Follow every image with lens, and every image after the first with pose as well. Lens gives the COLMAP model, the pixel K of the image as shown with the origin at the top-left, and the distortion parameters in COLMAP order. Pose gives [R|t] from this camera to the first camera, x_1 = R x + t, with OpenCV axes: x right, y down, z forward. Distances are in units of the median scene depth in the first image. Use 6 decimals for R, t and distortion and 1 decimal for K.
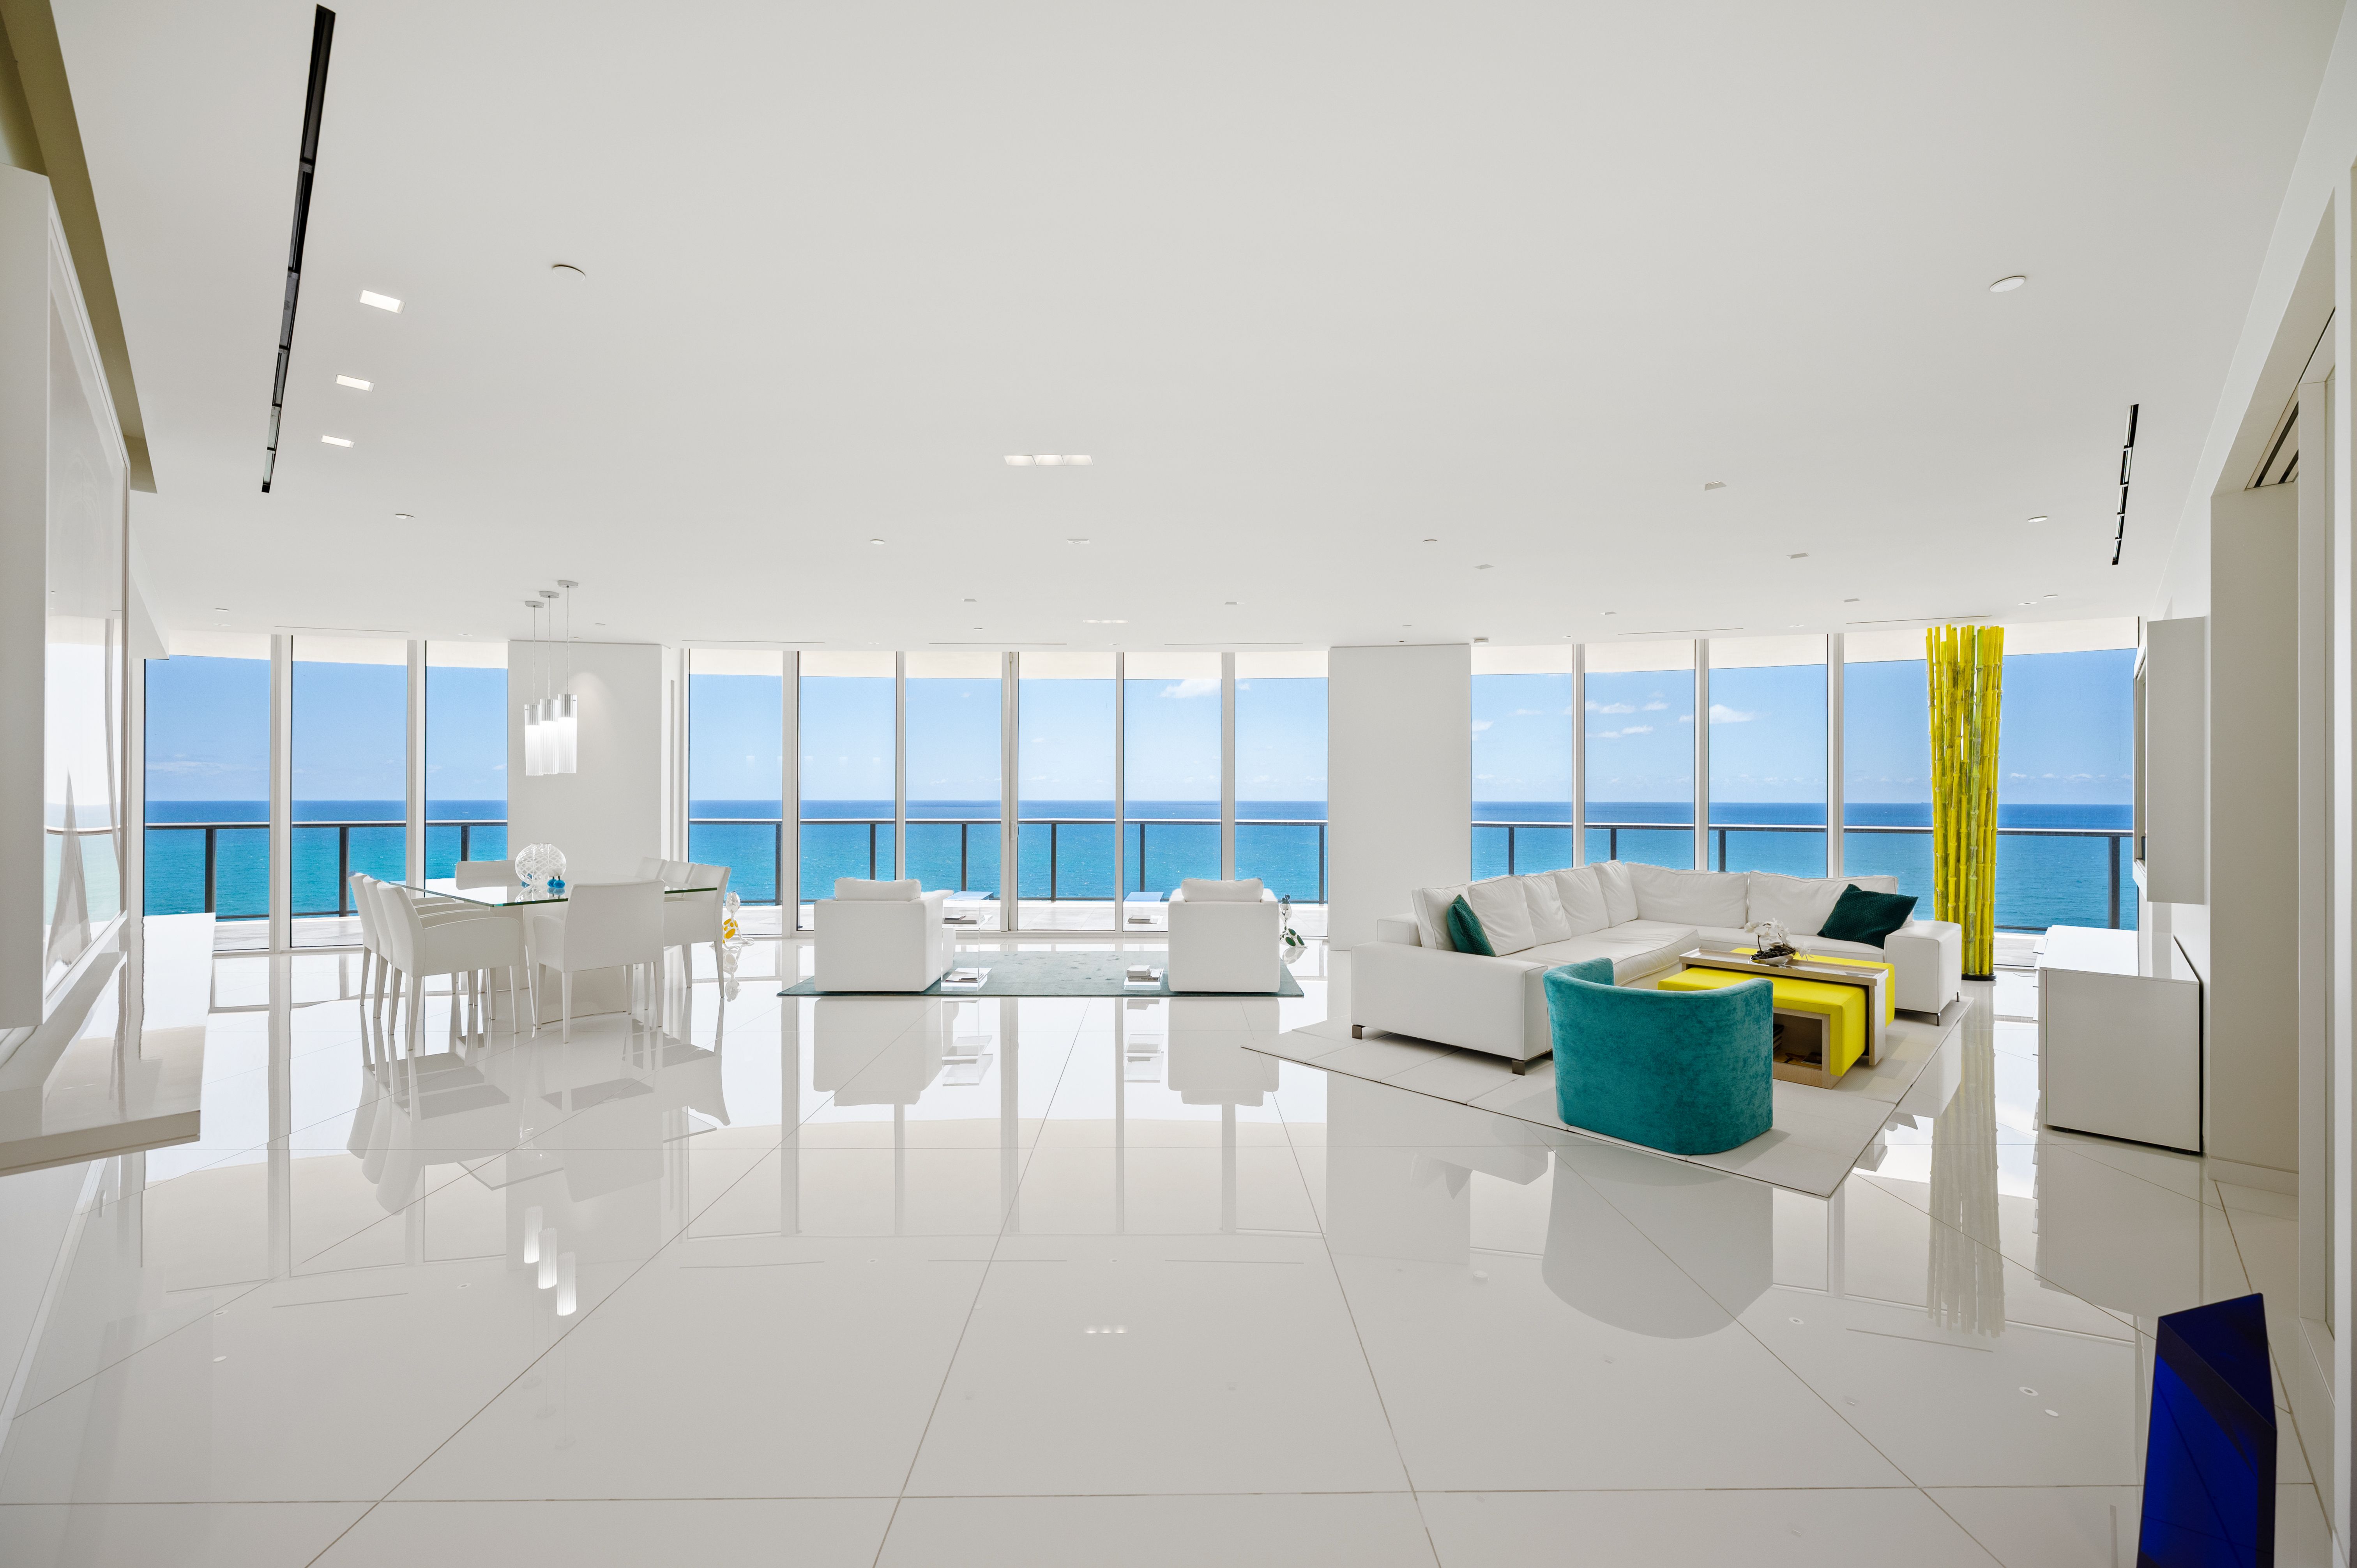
lens RADIAL K [[938.8, 0, 1179.8], [0, 938.8, 788.3], [0, 0, 1]] dist [0.001837, 0.000218]
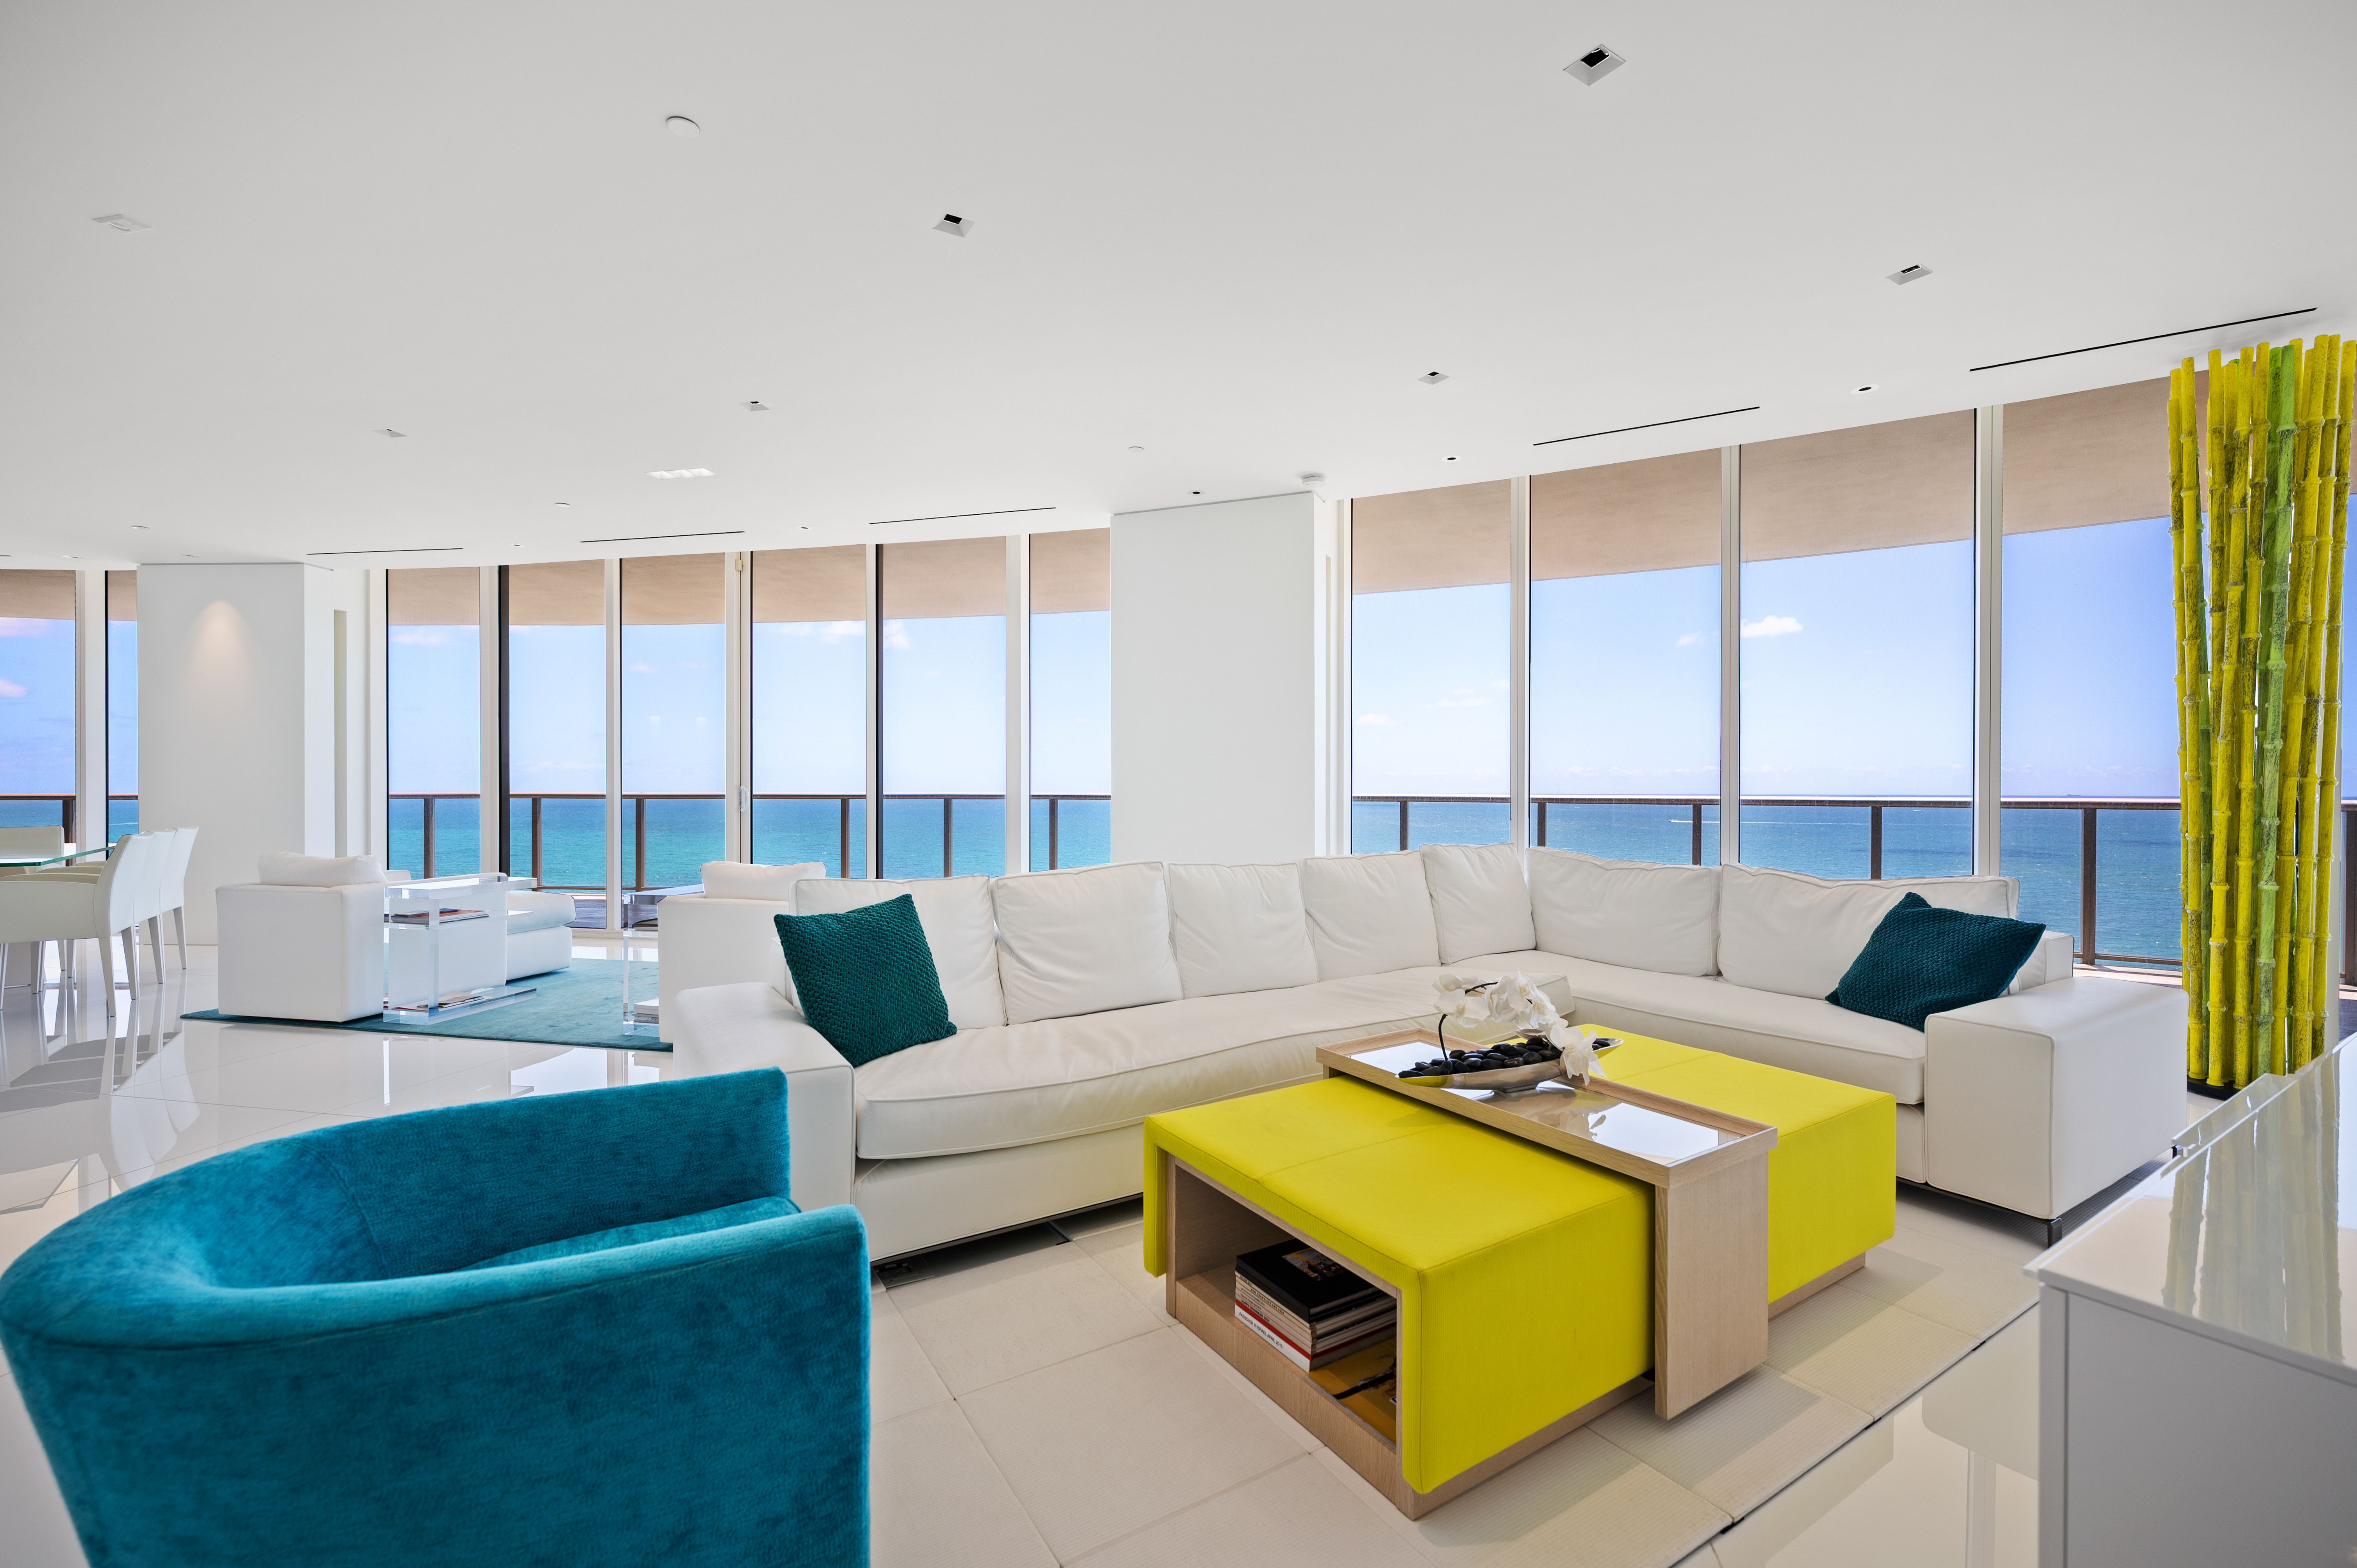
lens RADIAL K [[978.0, 0, 1180.4], [0, 978.0, 792.2], [0, 0, 1]] dist [-0.000405, -0.000391]
pose [[0.974004, -0.002628, -0.226517, 0.427893], [0.004925, 0.999942, 0.009574, 0.041449], [0.226479, -0.010440, 0.973960, 0.406967]]
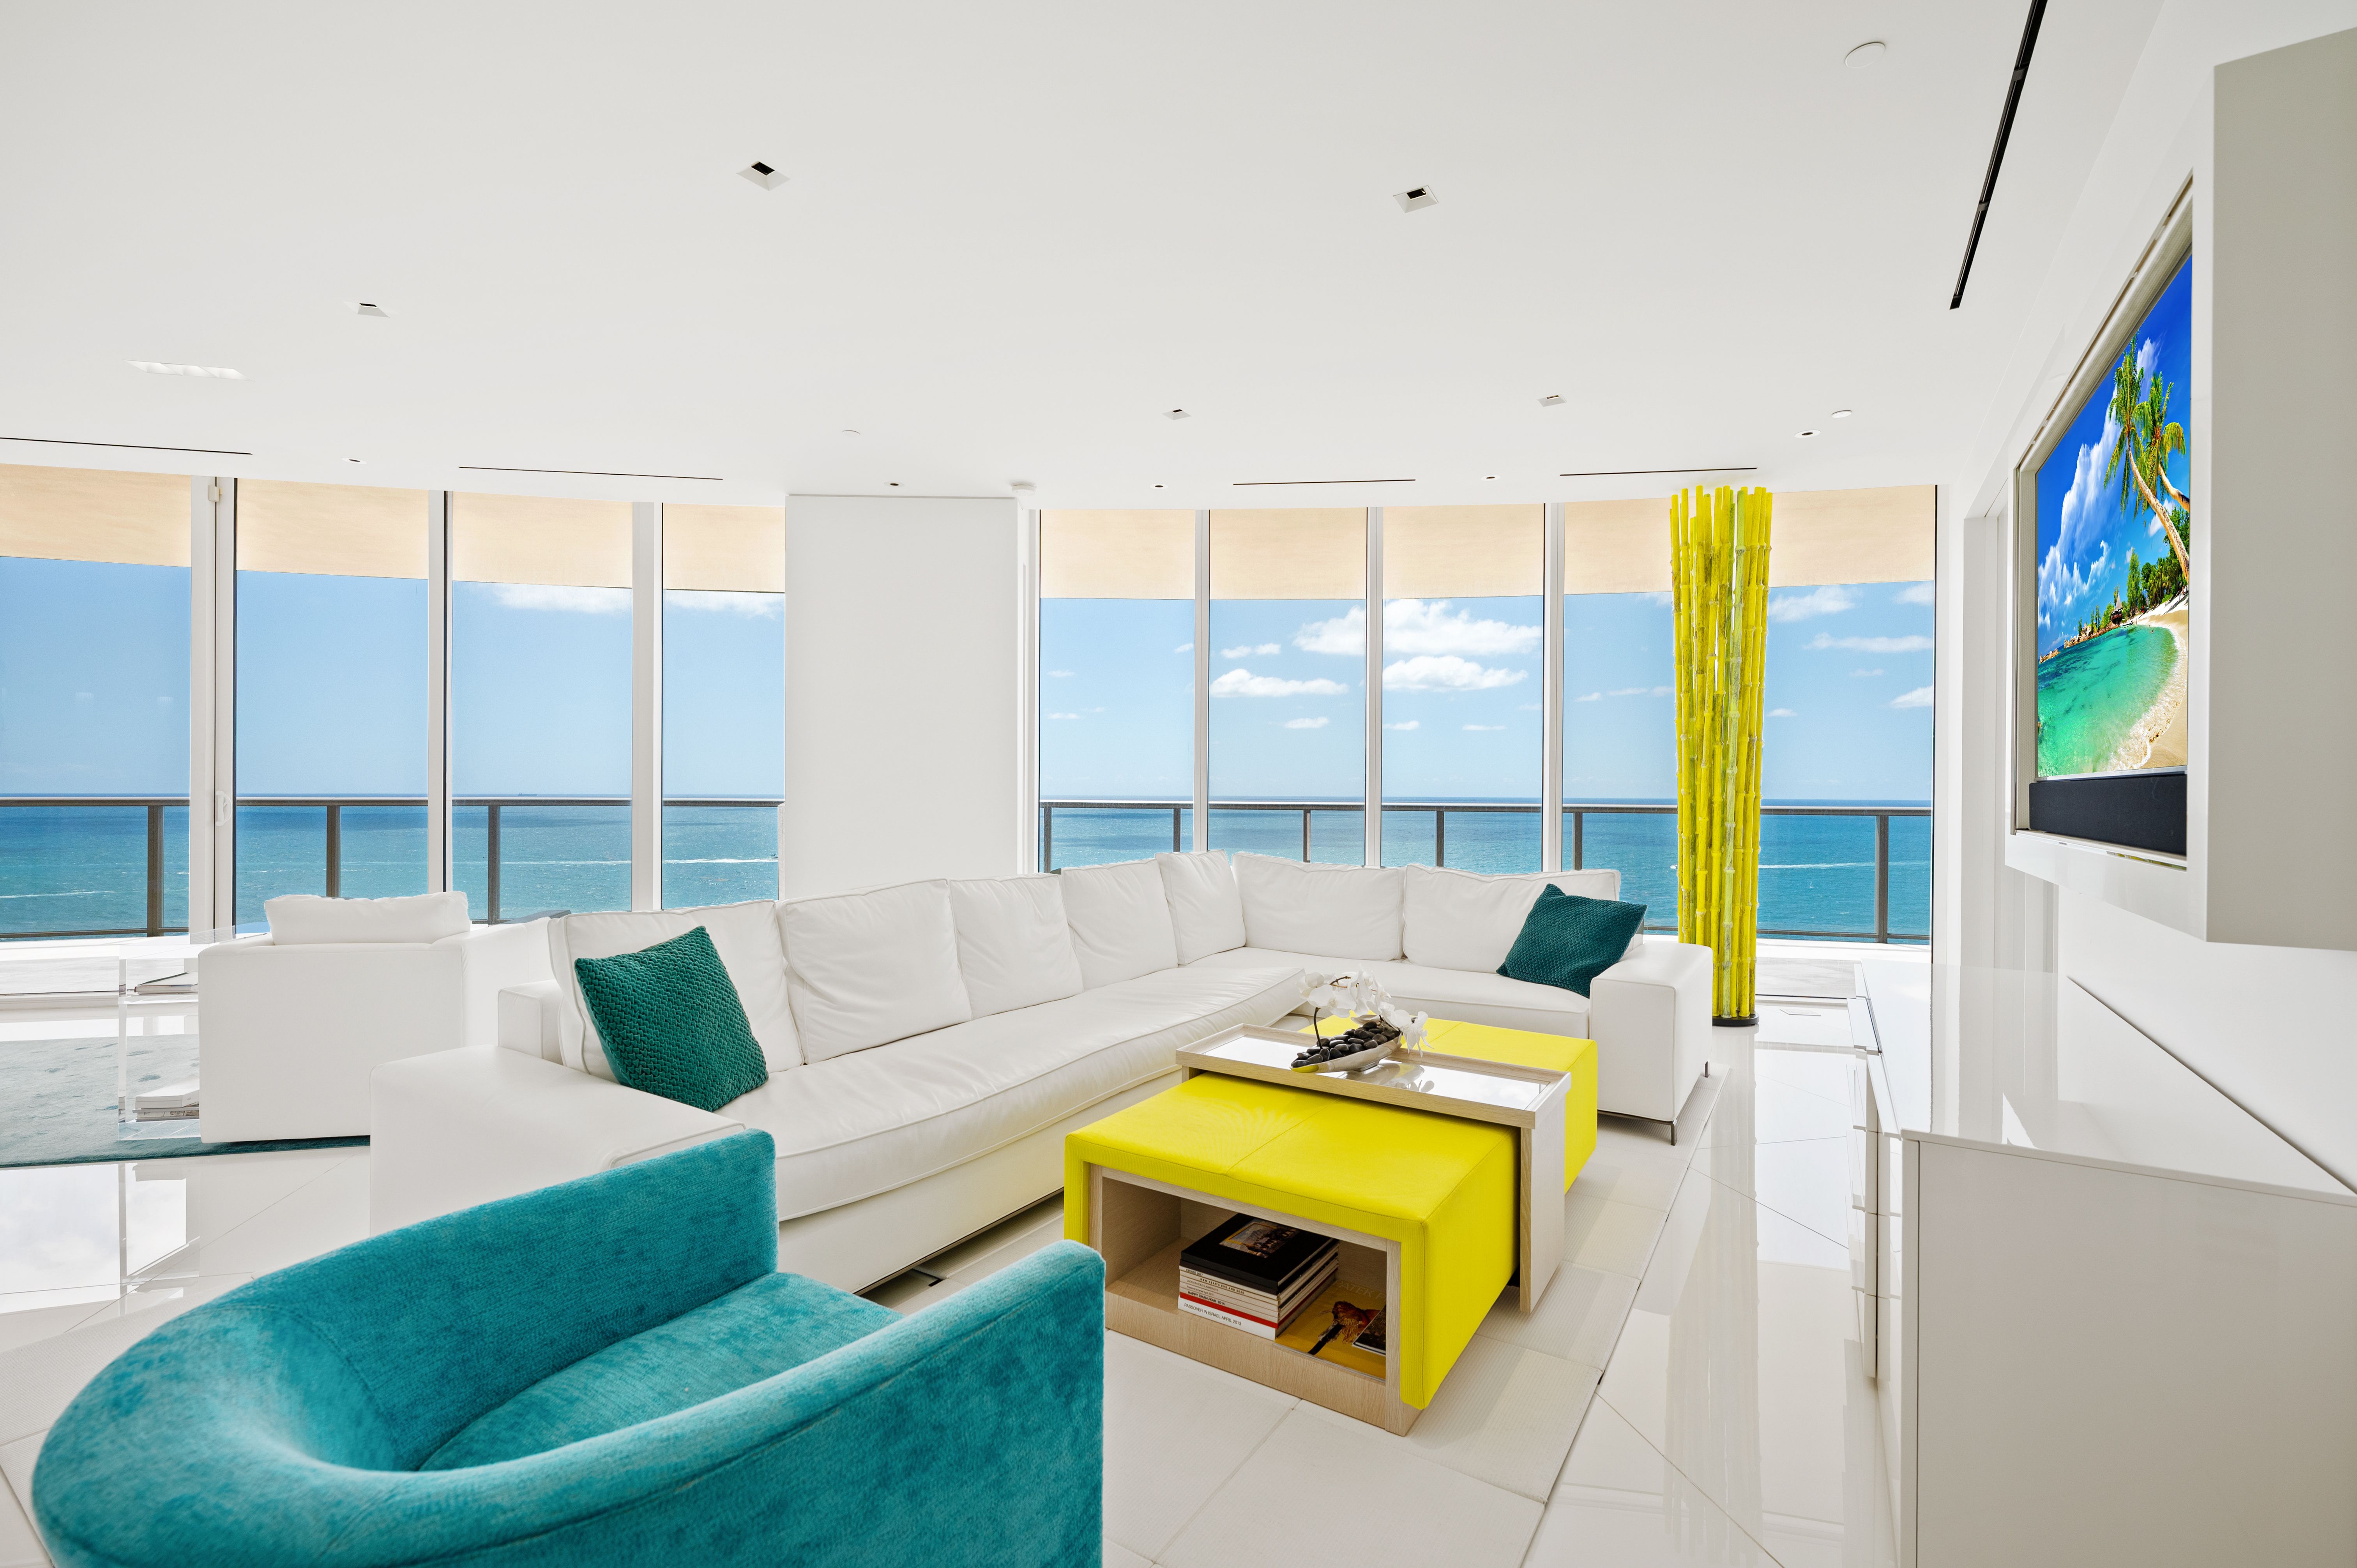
lens RADIAL K [[1009.2, 0, 1172.7], [0, 1009.2, 792.3], [0, 0, 1]] dist [0.000415, -0.000016]
pose [[0.980388, 0.000151, 0.197078, 0.322082], [-0.001943, 0.999958, 0.008903, 0.034992], [-0.197069, -0.009111, 0.980347, 0.384120]]
